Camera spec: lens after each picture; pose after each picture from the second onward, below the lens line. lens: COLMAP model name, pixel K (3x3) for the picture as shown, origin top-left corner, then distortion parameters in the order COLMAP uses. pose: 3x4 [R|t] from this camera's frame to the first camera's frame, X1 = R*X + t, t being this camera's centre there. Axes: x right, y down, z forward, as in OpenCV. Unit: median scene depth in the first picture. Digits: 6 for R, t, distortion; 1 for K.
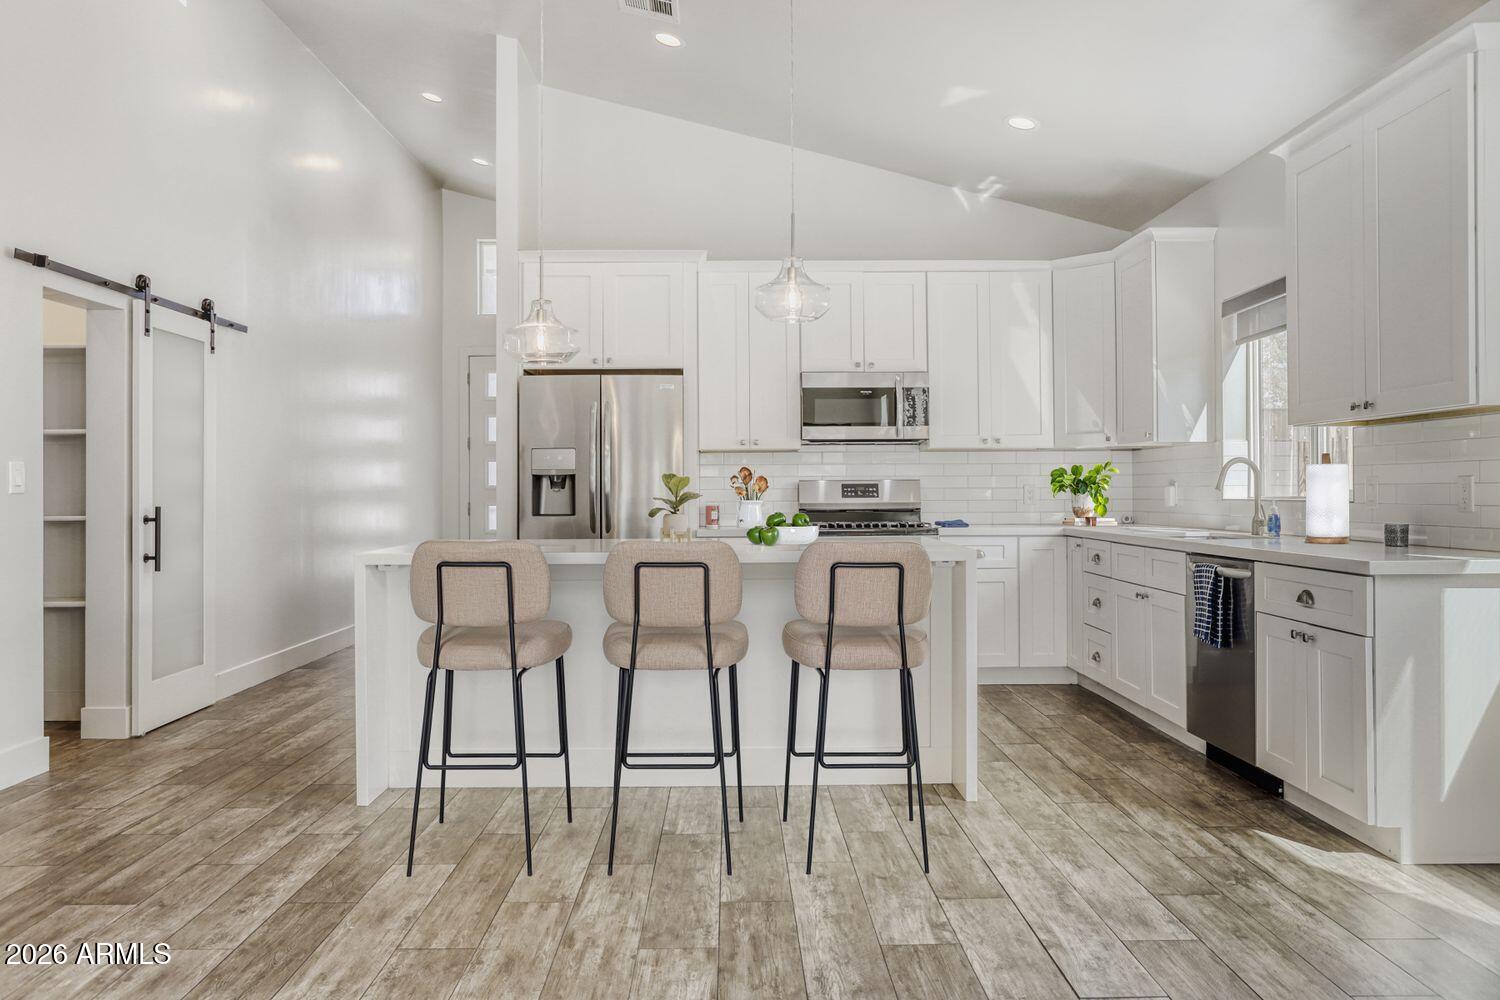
lens RADIAL K [[1032.7, 0, 750.7], [0, 1032.7, 492.1], [0, 0, 1]] dist [0.032743, 0.002715]
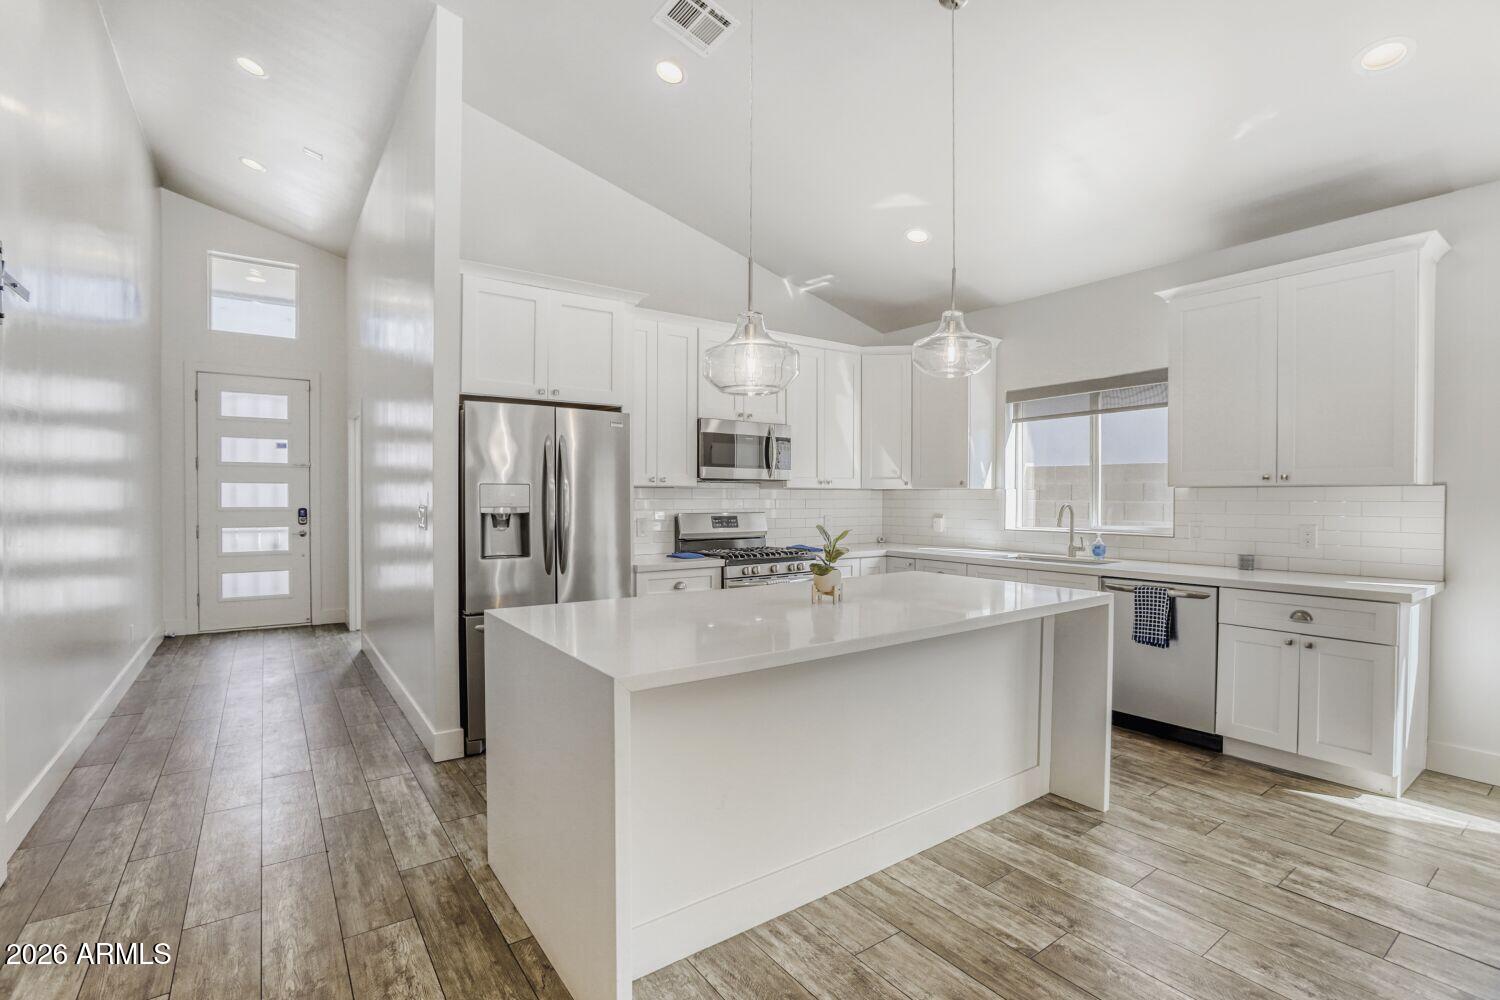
lens RADIAL K [[686.7, 0, 747.6], [0, 686.7, 508.9], [0, 0, 1]] dist [-0.002067, 0.000047]
pose [[0.829229, -0.002003, 0.558906, -0.333429], [-0.005452, 0.999917, 0.011674, -0.027289], [-0.558883, -0.012727, 0.829149, 0.365520]]
